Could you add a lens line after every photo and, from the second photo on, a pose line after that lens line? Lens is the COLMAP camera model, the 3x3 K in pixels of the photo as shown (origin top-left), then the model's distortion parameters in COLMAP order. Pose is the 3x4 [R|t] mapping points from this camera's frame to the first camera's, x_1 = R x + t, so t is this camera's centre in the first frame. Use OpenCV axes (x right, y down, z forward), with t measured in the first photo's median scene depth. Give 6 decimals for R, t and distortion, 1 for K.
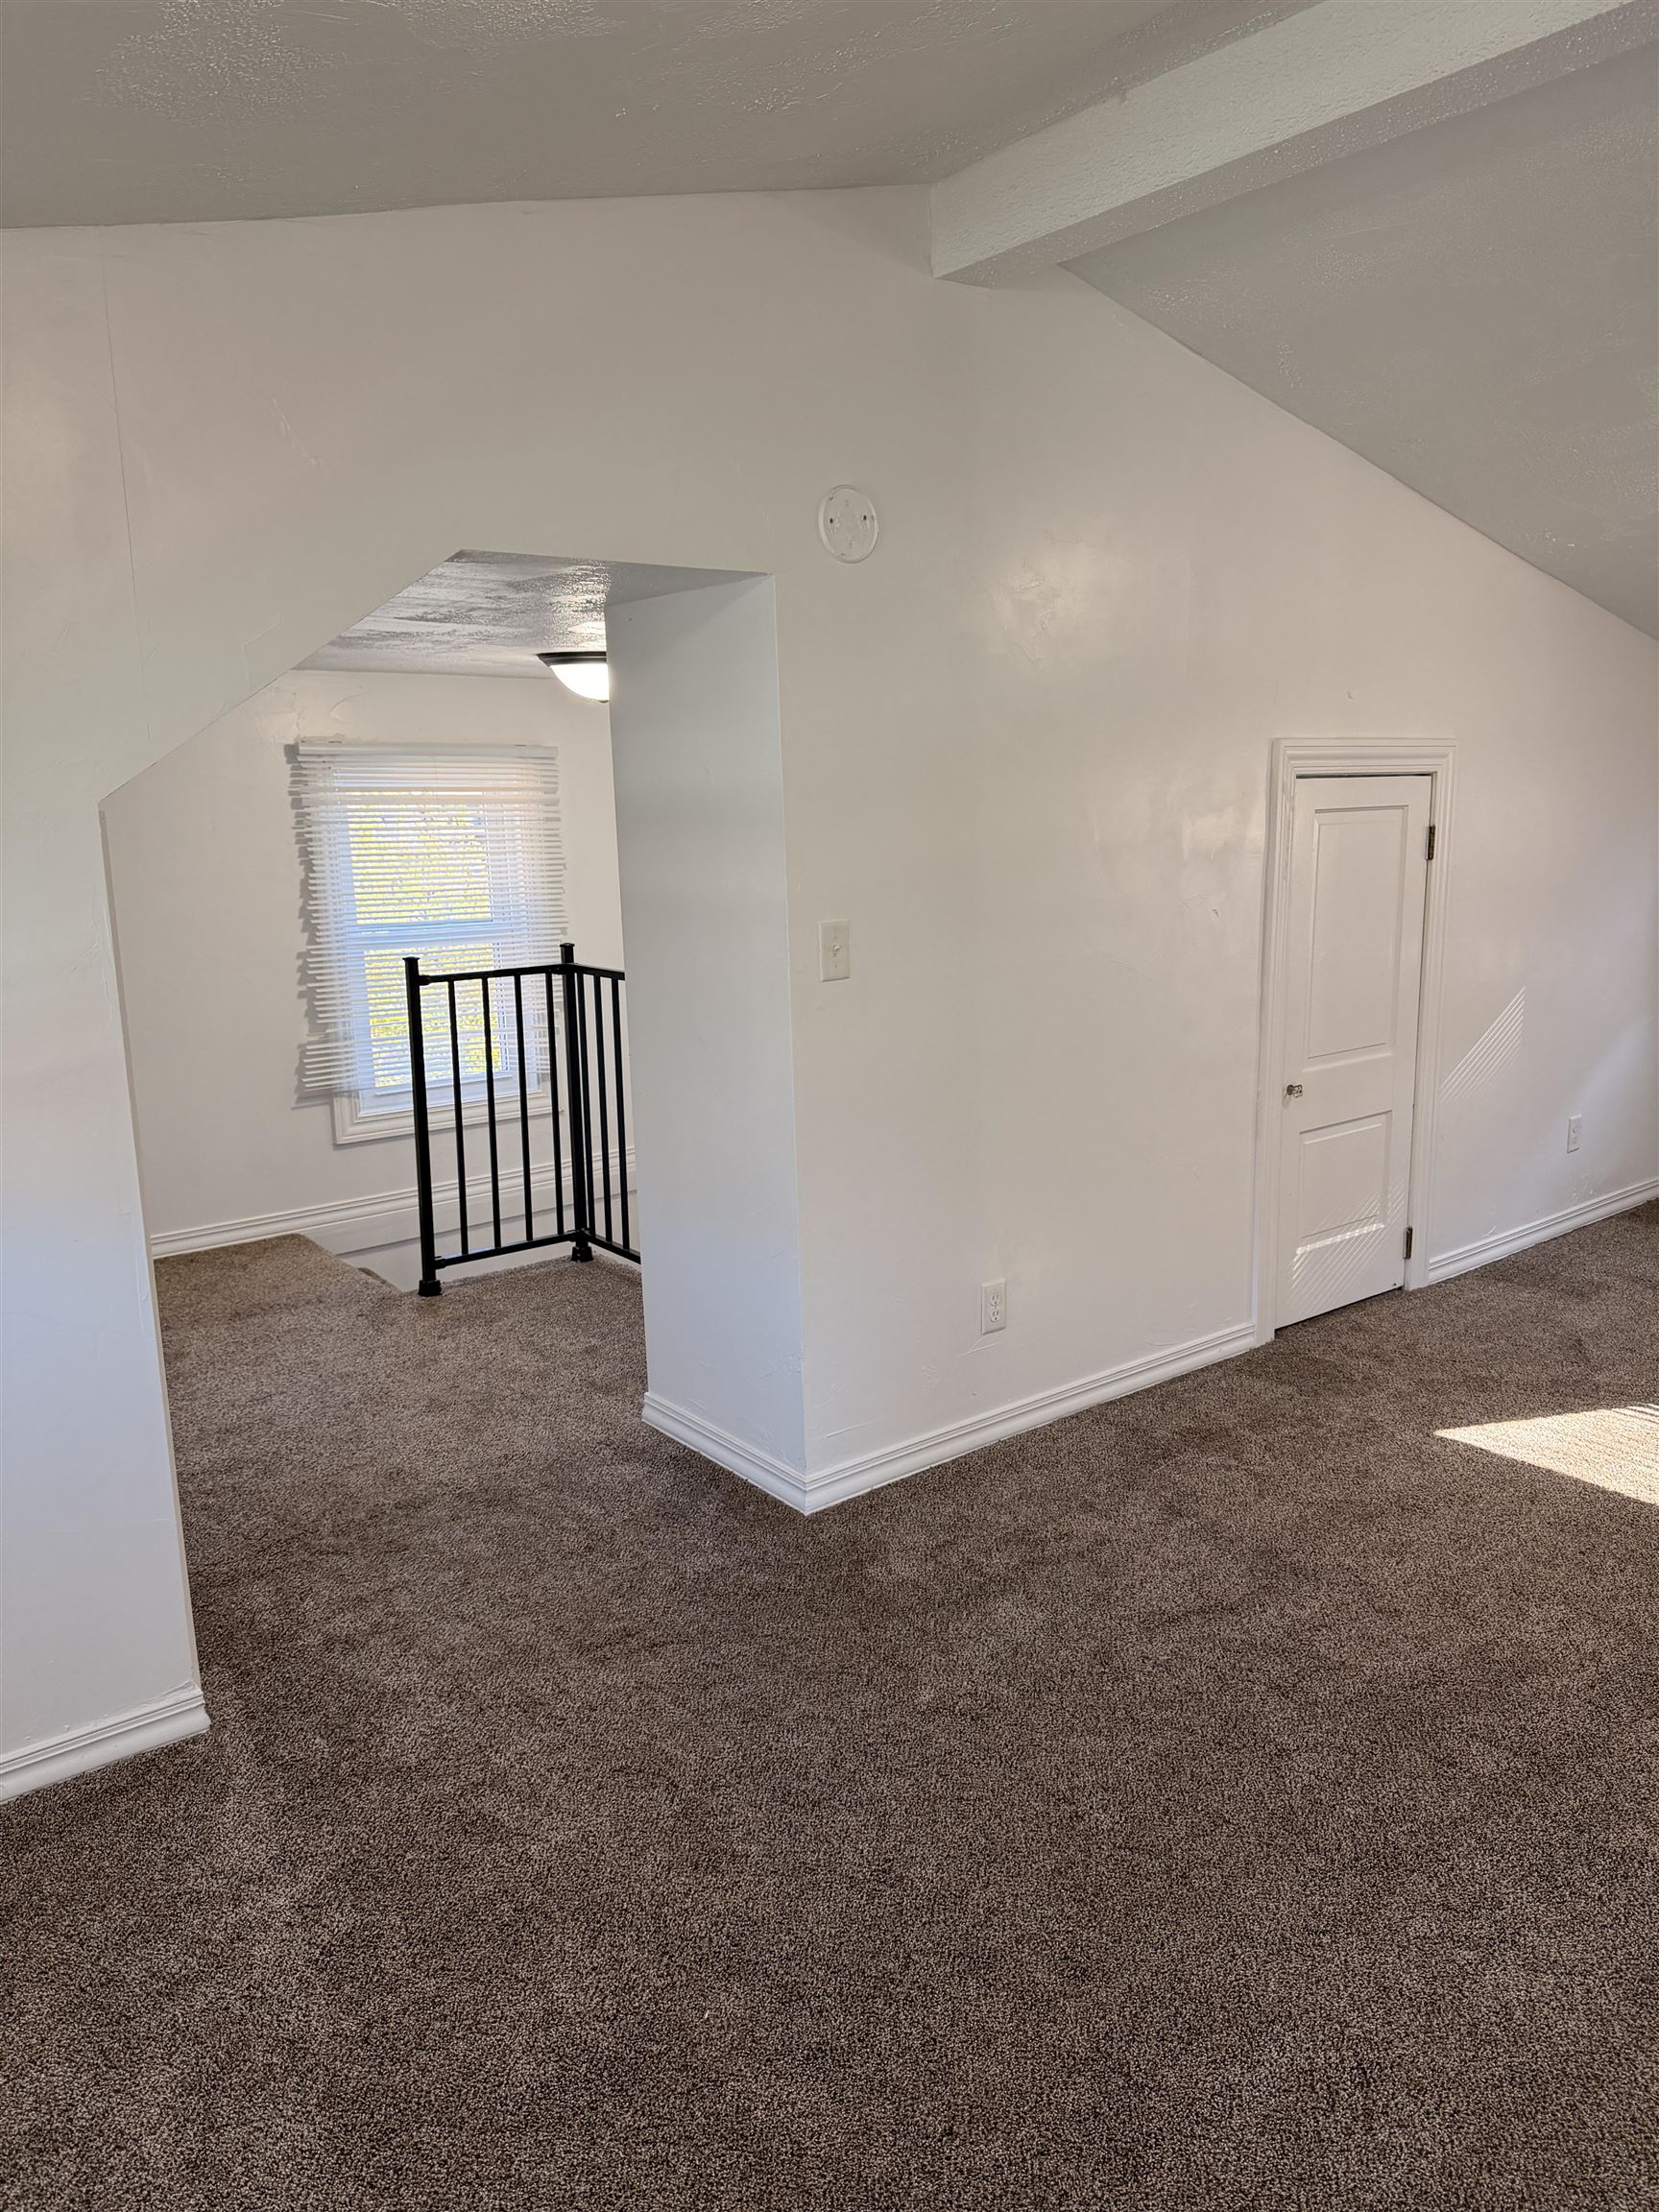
lens RADIAL K [[1557.1, 0, 822.6], [0, 1557.1, 1112.6], [0, 0, 1]] dist [0.103039, -0.167752]
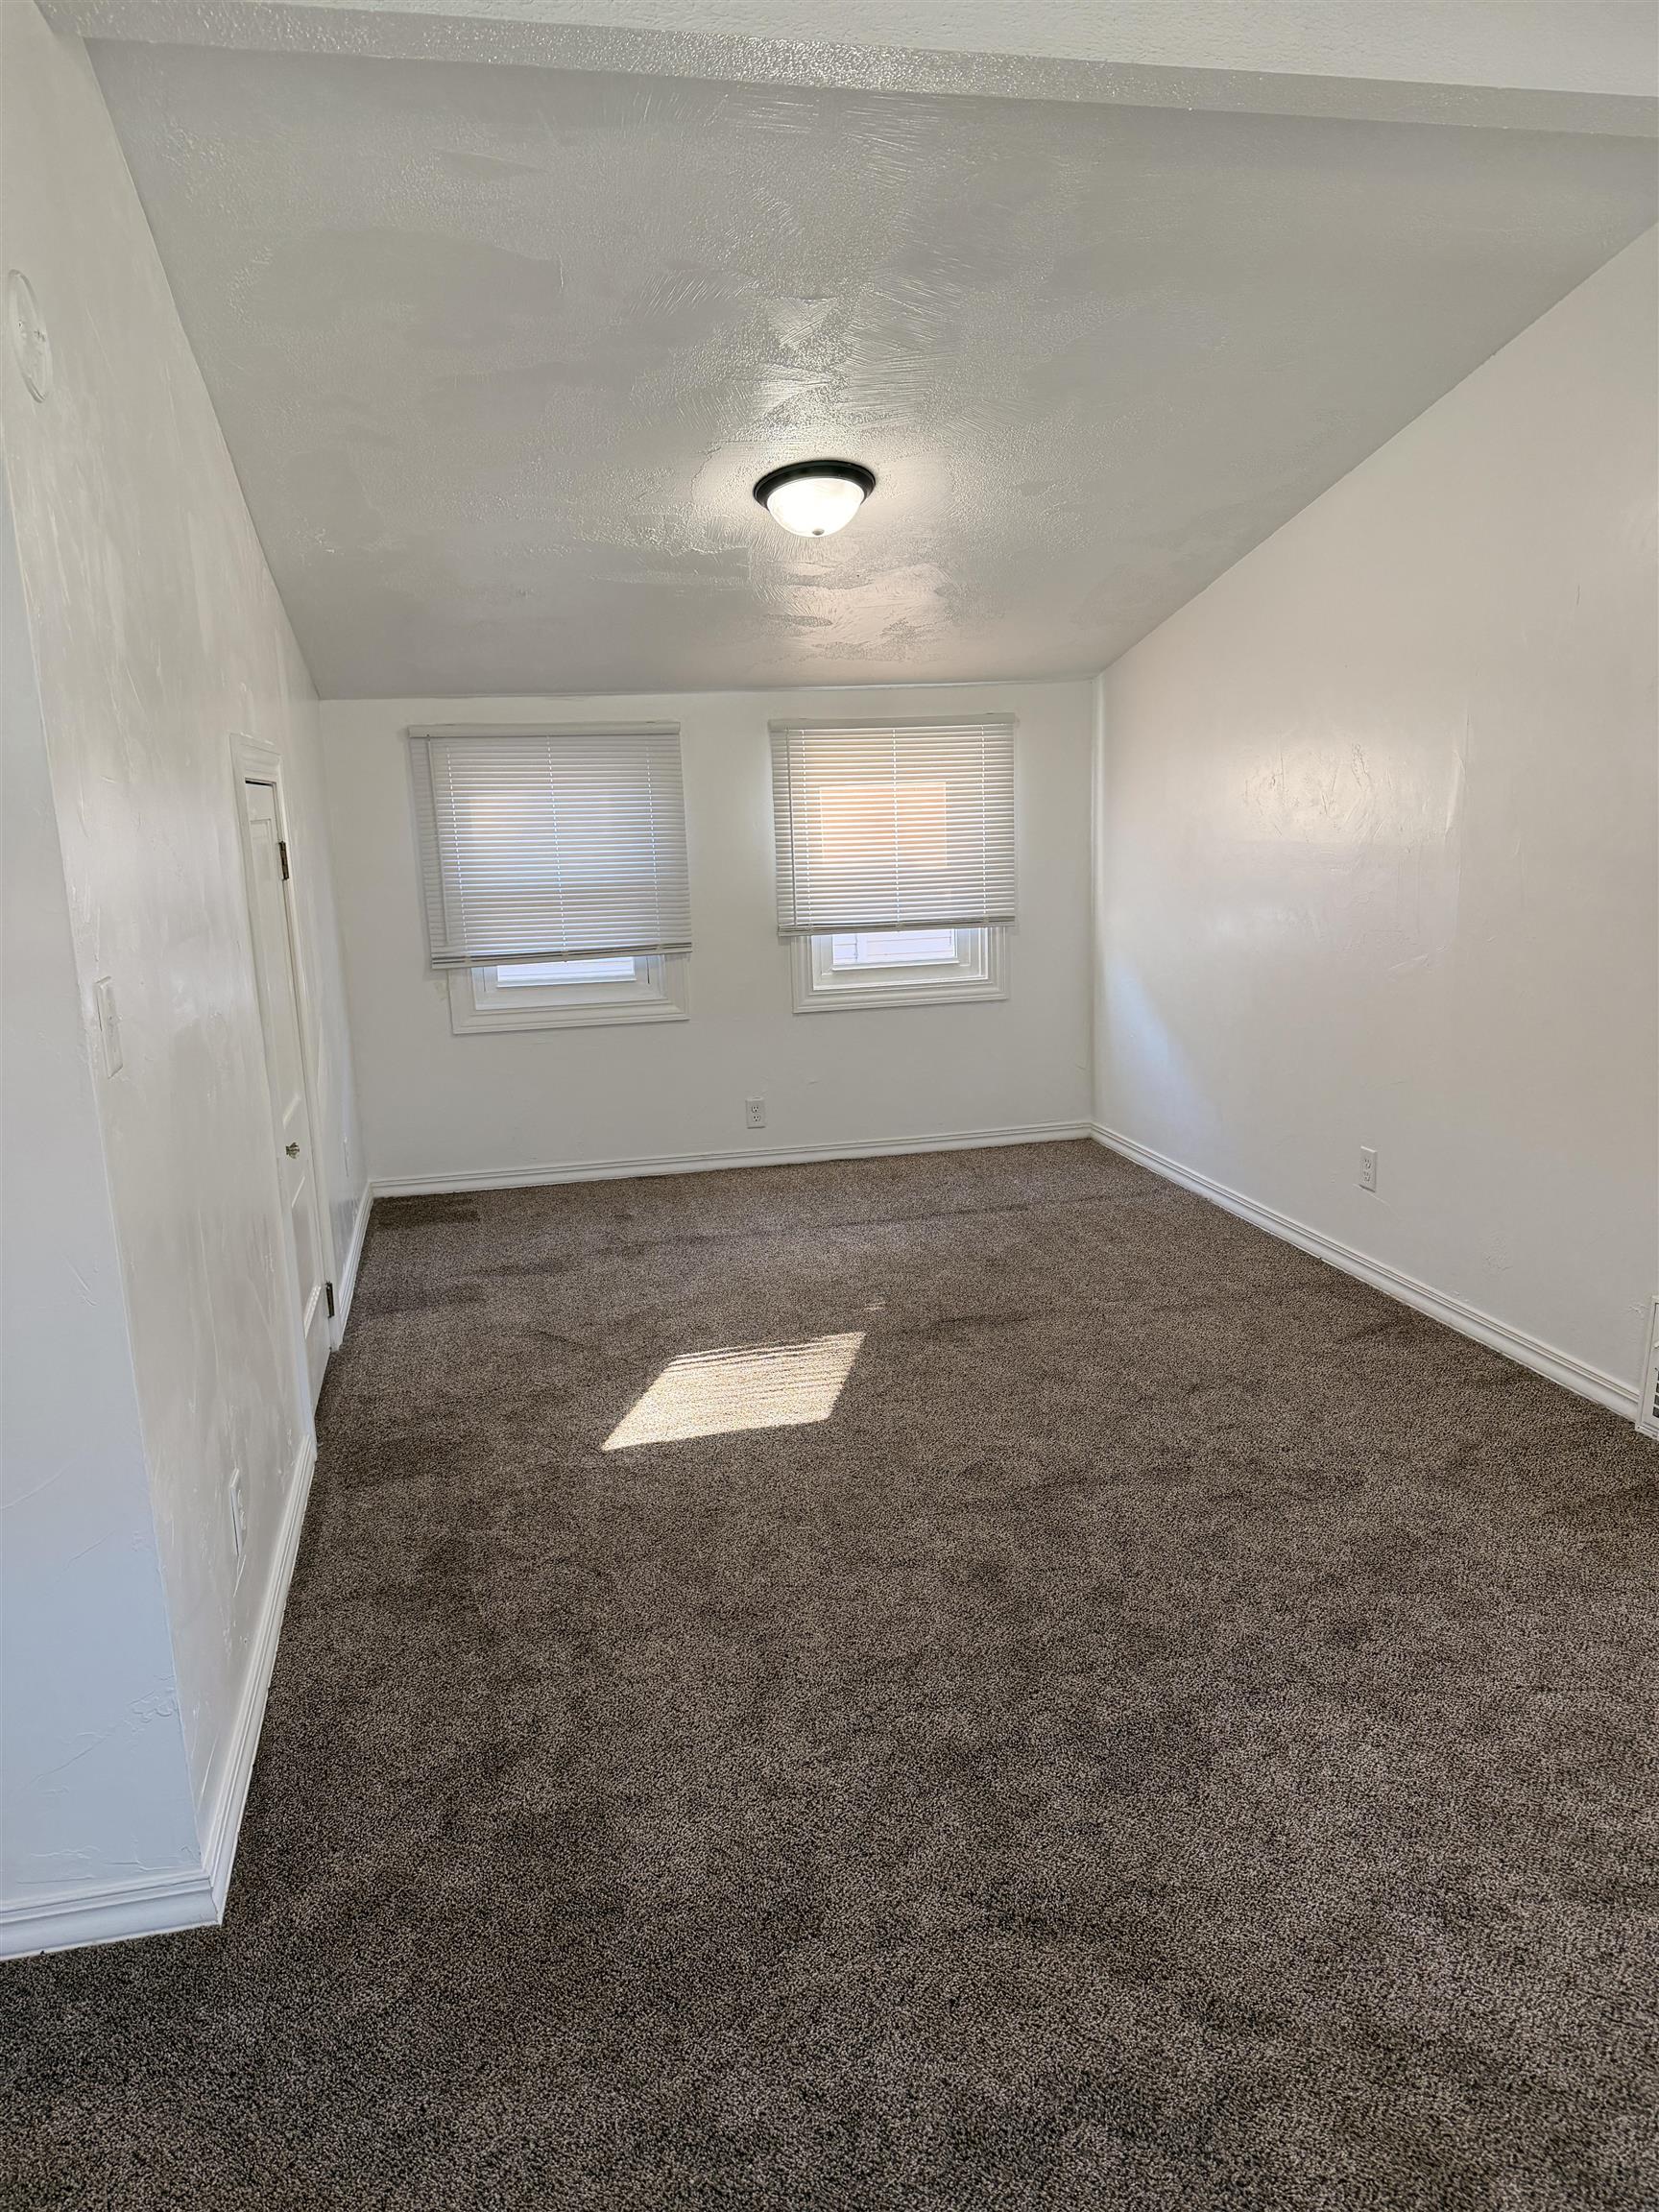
lens RADIAL K [[1557.1, 0, 822.6], [0, 1557.1, 1112.6], [0, 0, 1]] dist [0.103039, -0.167752]
pose [[0.421534, -0.177009, 0.889369, -0.345686], [0.208478, 0.973410, 0.094923, -0.057579], [-0.882522, 0.145401, 0.447228, 0.384132]]
